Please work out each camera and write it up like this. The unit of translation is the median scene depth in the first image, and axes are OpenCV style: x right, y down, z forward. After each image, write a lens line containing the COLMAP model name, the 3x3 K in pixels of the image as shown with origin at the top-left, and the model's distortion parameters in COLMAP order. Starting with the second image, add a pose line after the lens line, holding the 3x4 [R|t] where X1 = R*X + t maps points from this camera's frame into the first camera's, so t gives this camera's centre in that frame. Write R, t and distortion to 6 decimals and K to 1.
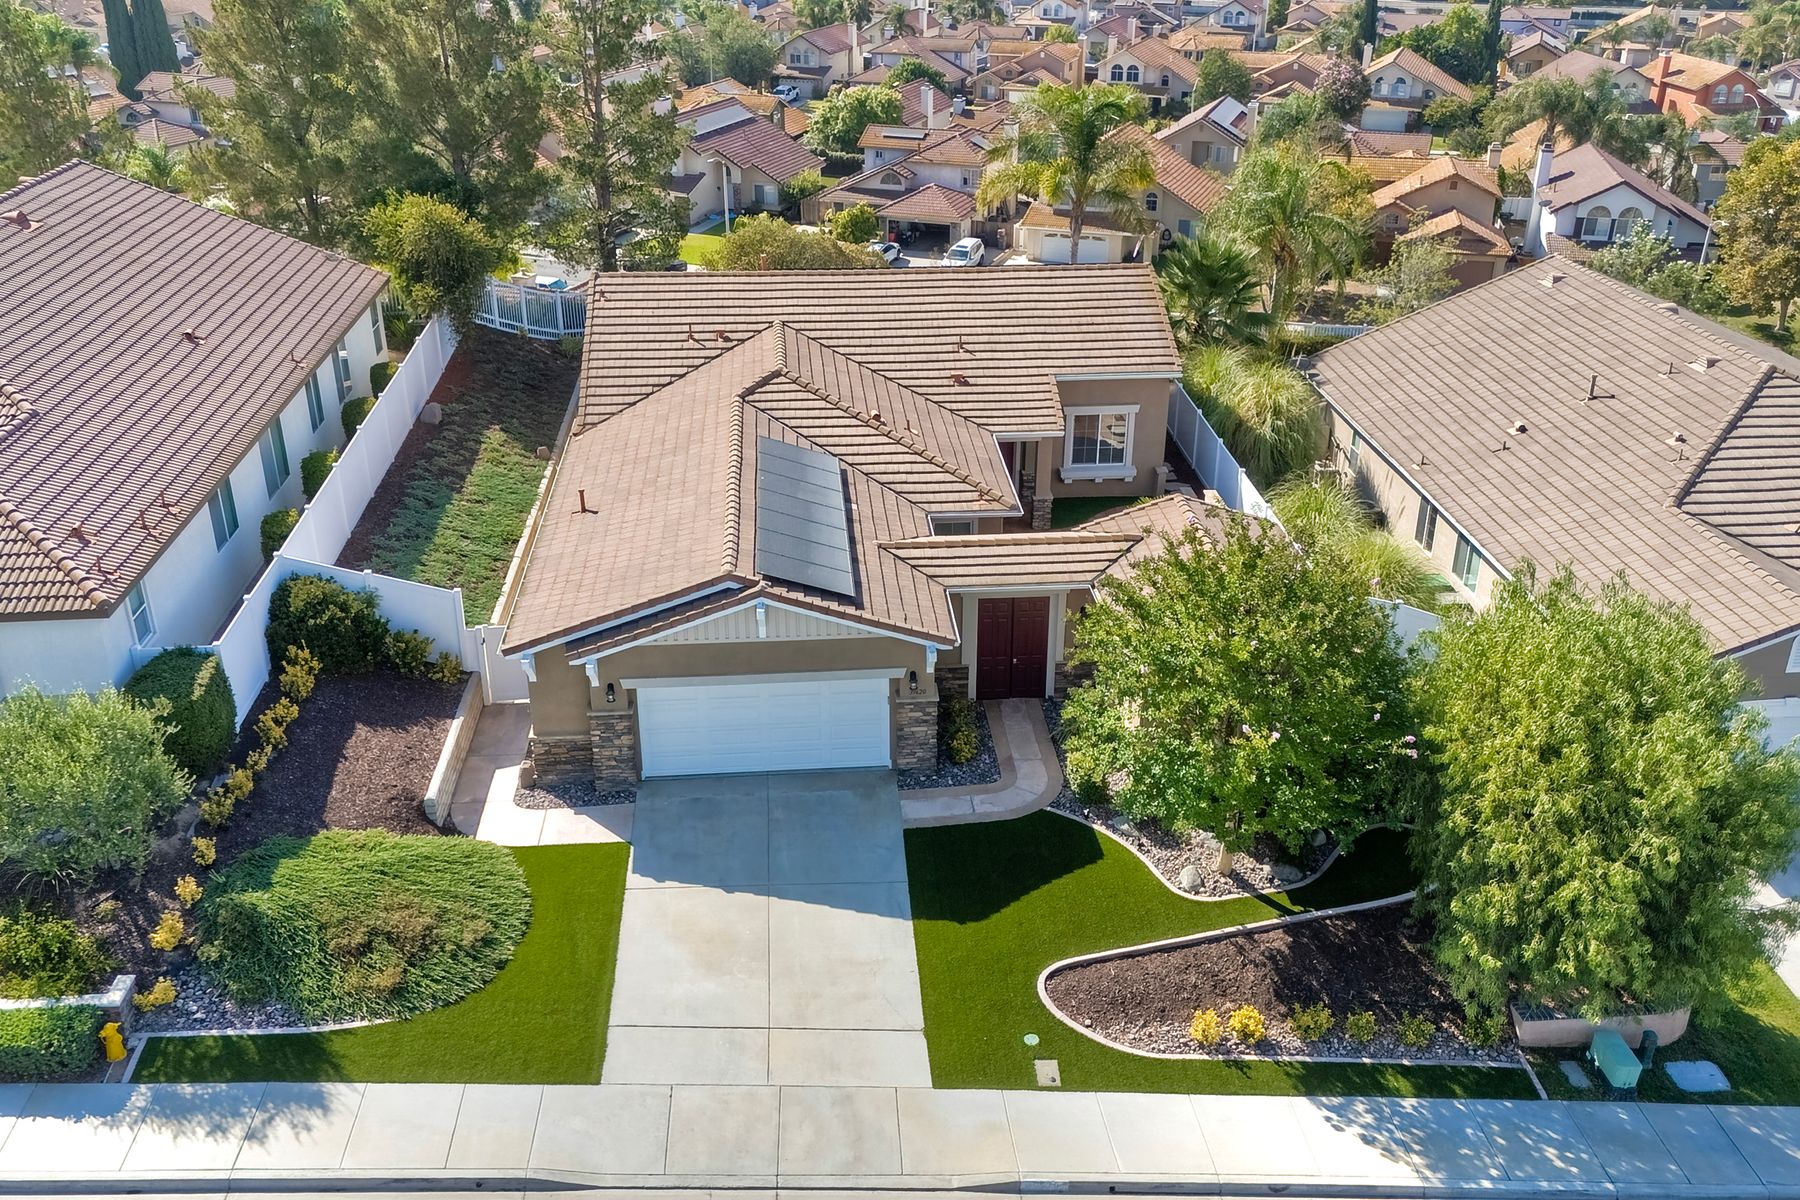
lens RADIAL K [[1576.1, 0, 900.0], [0, 1576.1, 600.0], [0, 0, 1]] dist [0.074334, -0.074918]
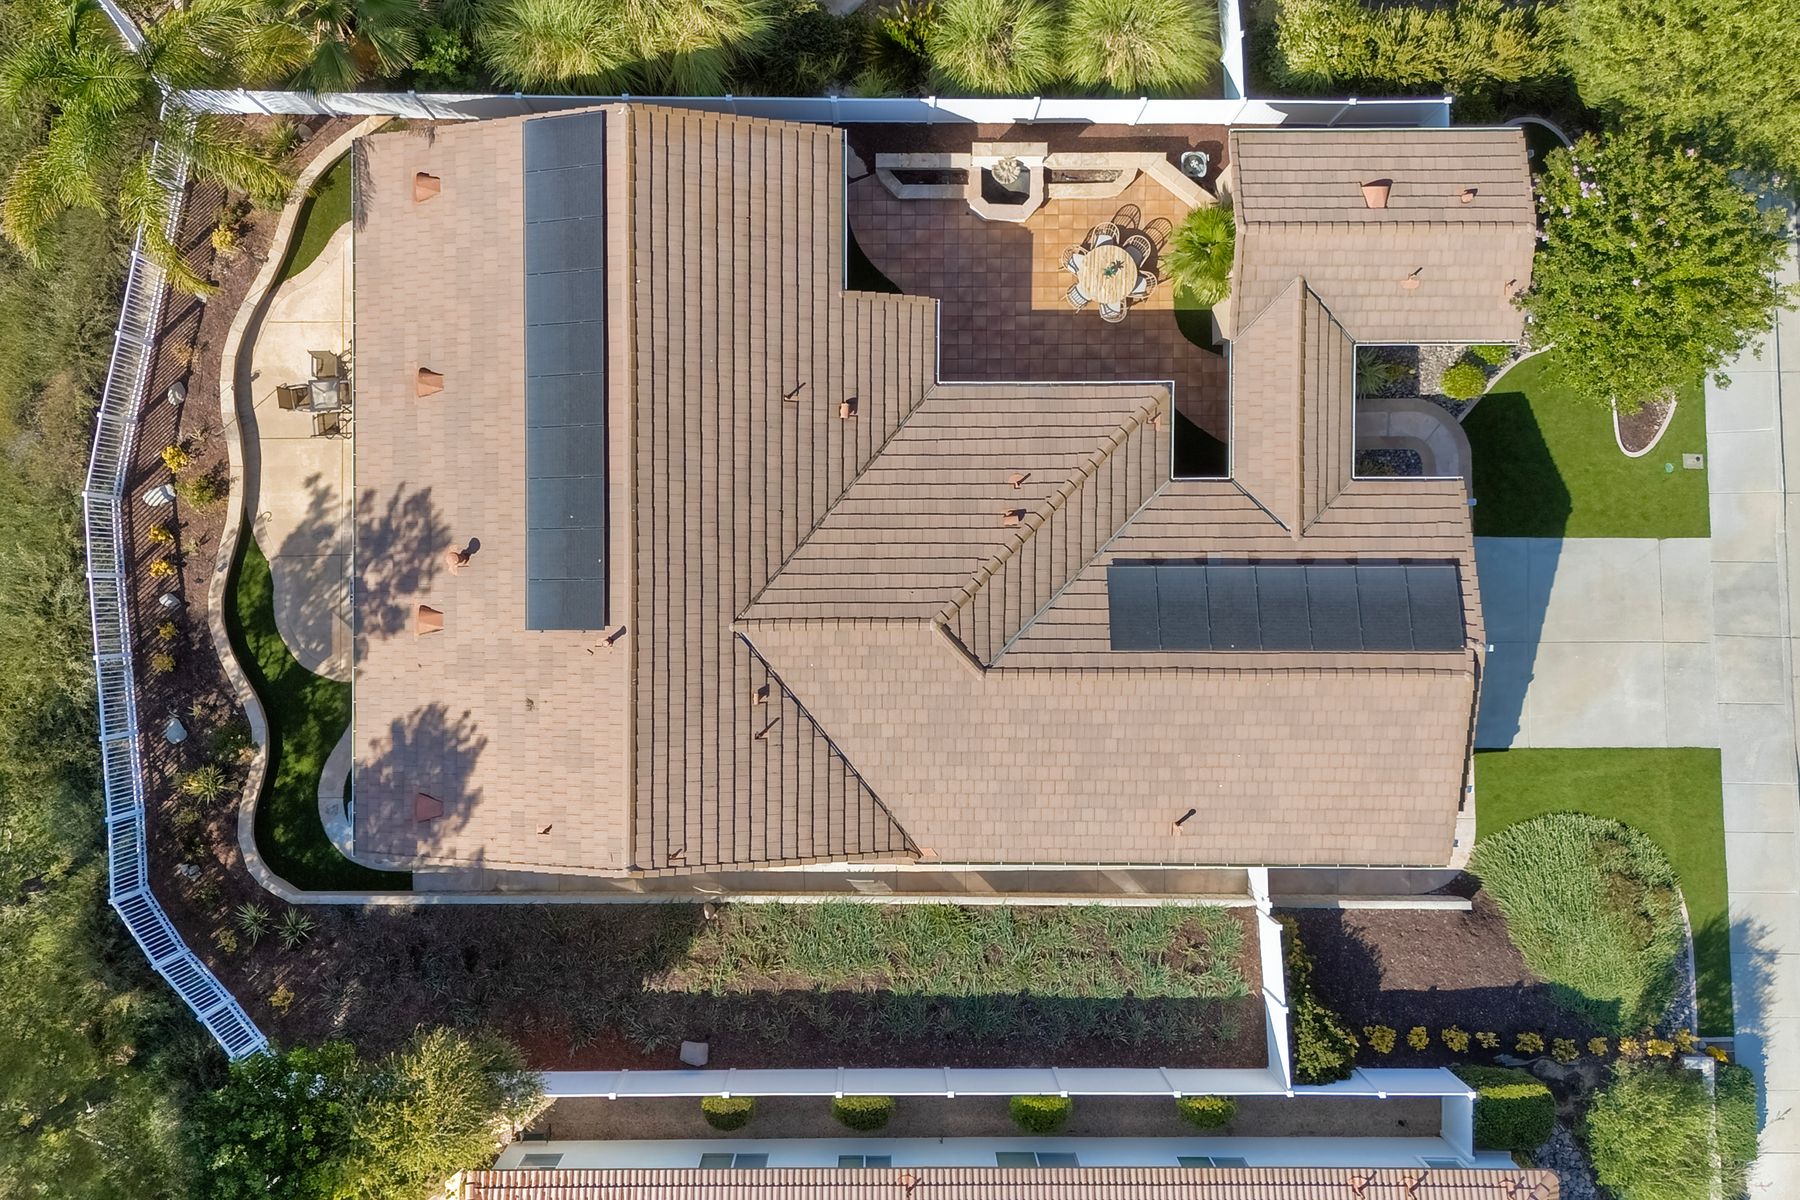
lens RADIAL K [[1576.1, 0, 900.0], [0, 1576.1, 600.0], [0, 0, 1]] dist [0.074334, -0.074918]
pose [[0.073685, -0.997205, 0.012344, -0.098964], [0.435344, 0.043299, 0.899222, -1.216111], [-0.897244, -0.060886, 0.437318, 0.859979]]
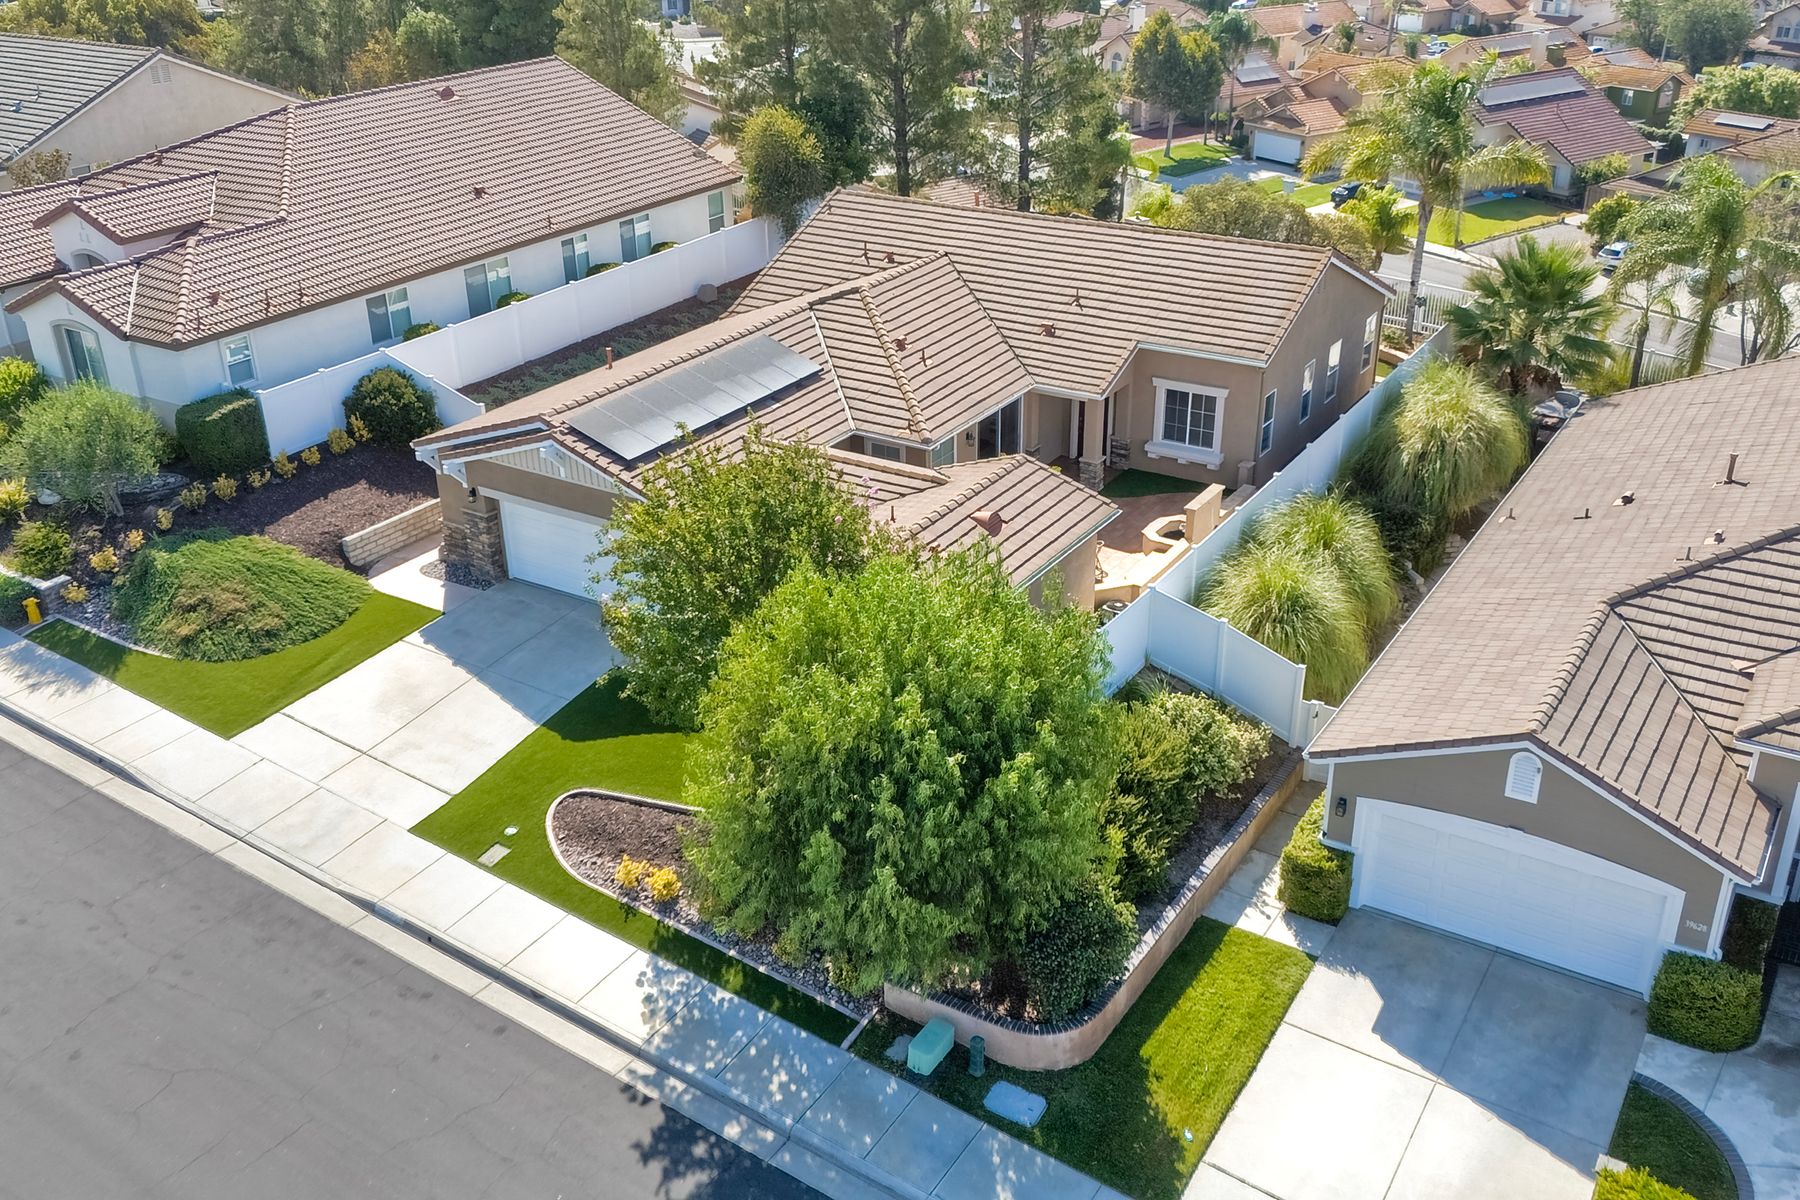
lens RADIAL K [[1647.9, 0, 905.0], [0, 1647.9, 625.8], [0, 0, 1]] dist [0.053886, -0.019877]
pose [[0.800436, 0.258214, -0.540951, 0.822990], [-0.245707, 0.964497, 0.096820, -0.051889], [0.546745, 0.055417, 0.835463, 0.111209]]
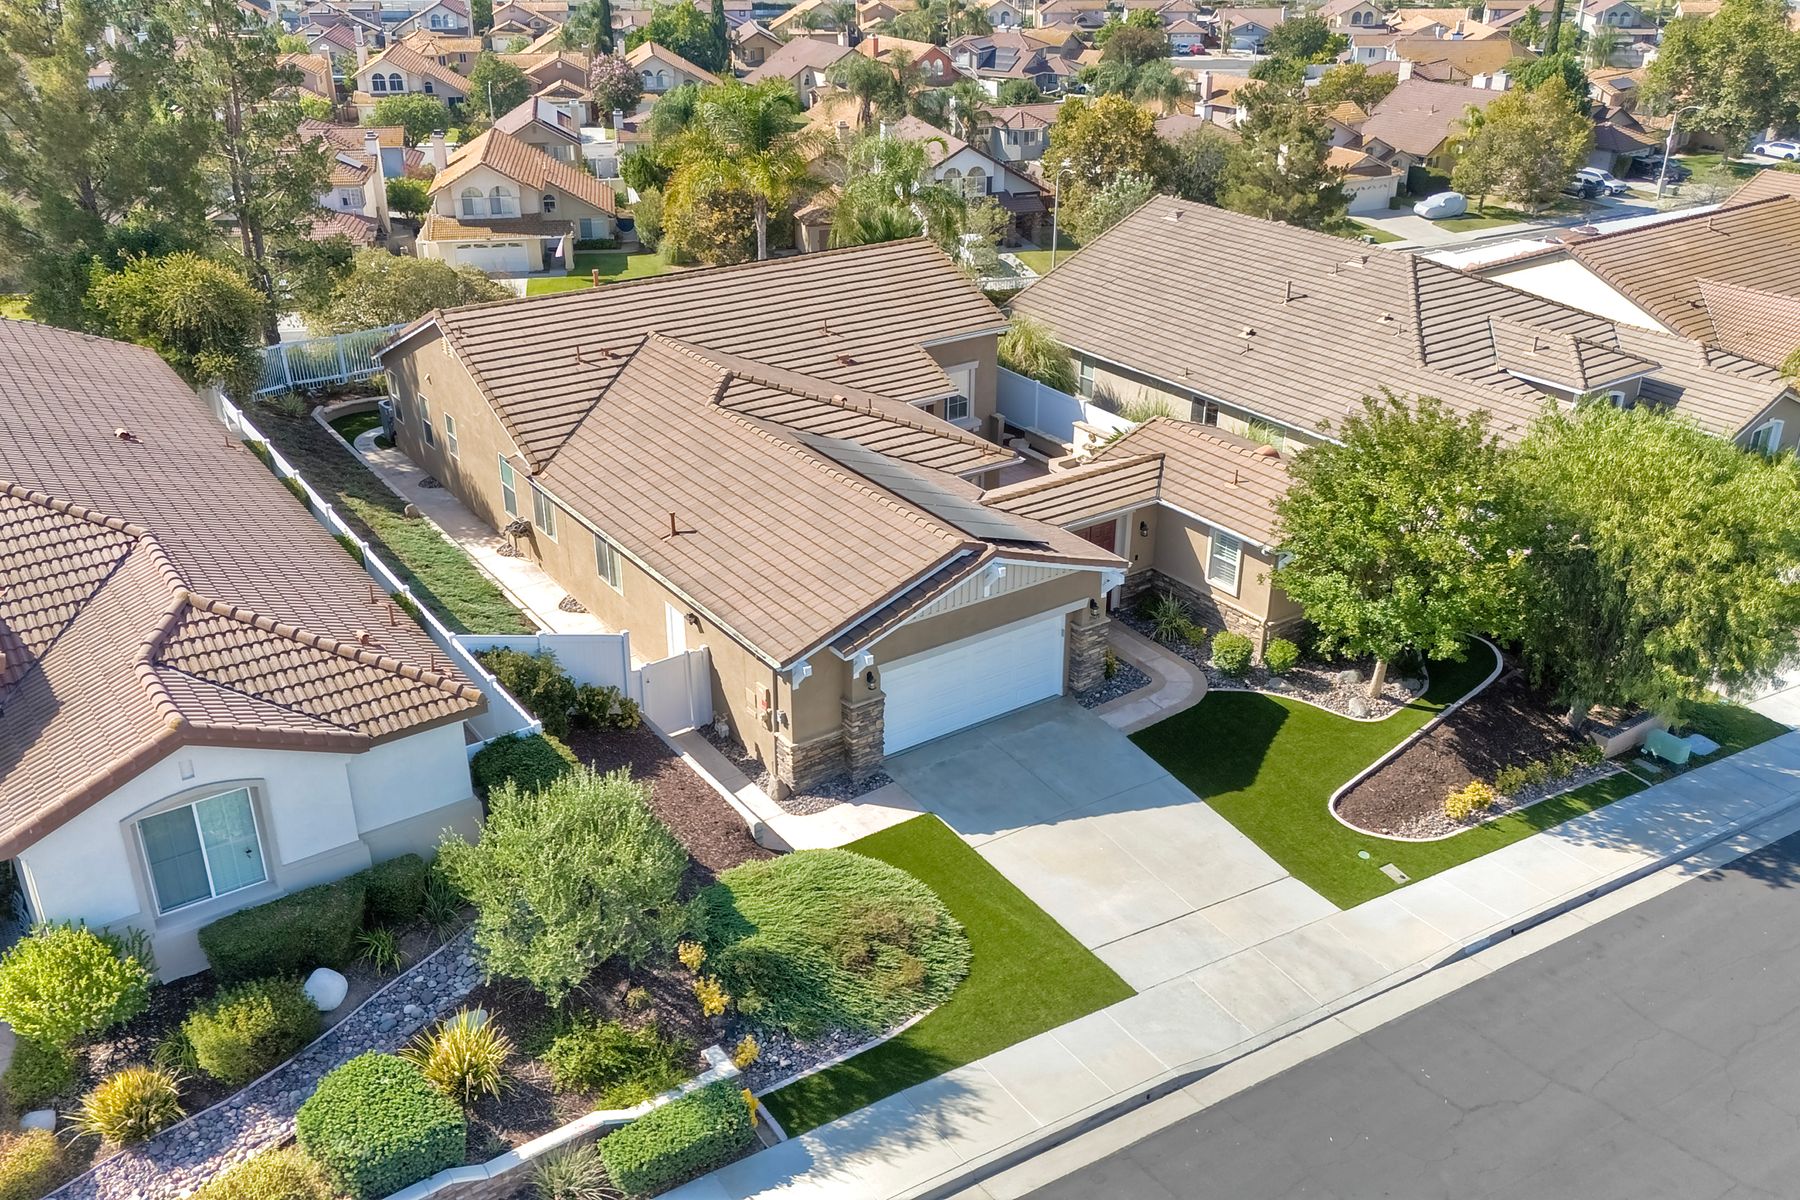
lens RADIAL K [[1576.1, 0, 900.0], [0, 1576.1, 600.0], [0, 0, 1]] dist [0.074334, -0.074918]
pose [[0.863282, -0.218562, 0.454945, -0.631532], [0.218693, 0.974347, 0.053108, -0.044148], [-0.454882, 0.053646, 0.888934, 0.072143]]
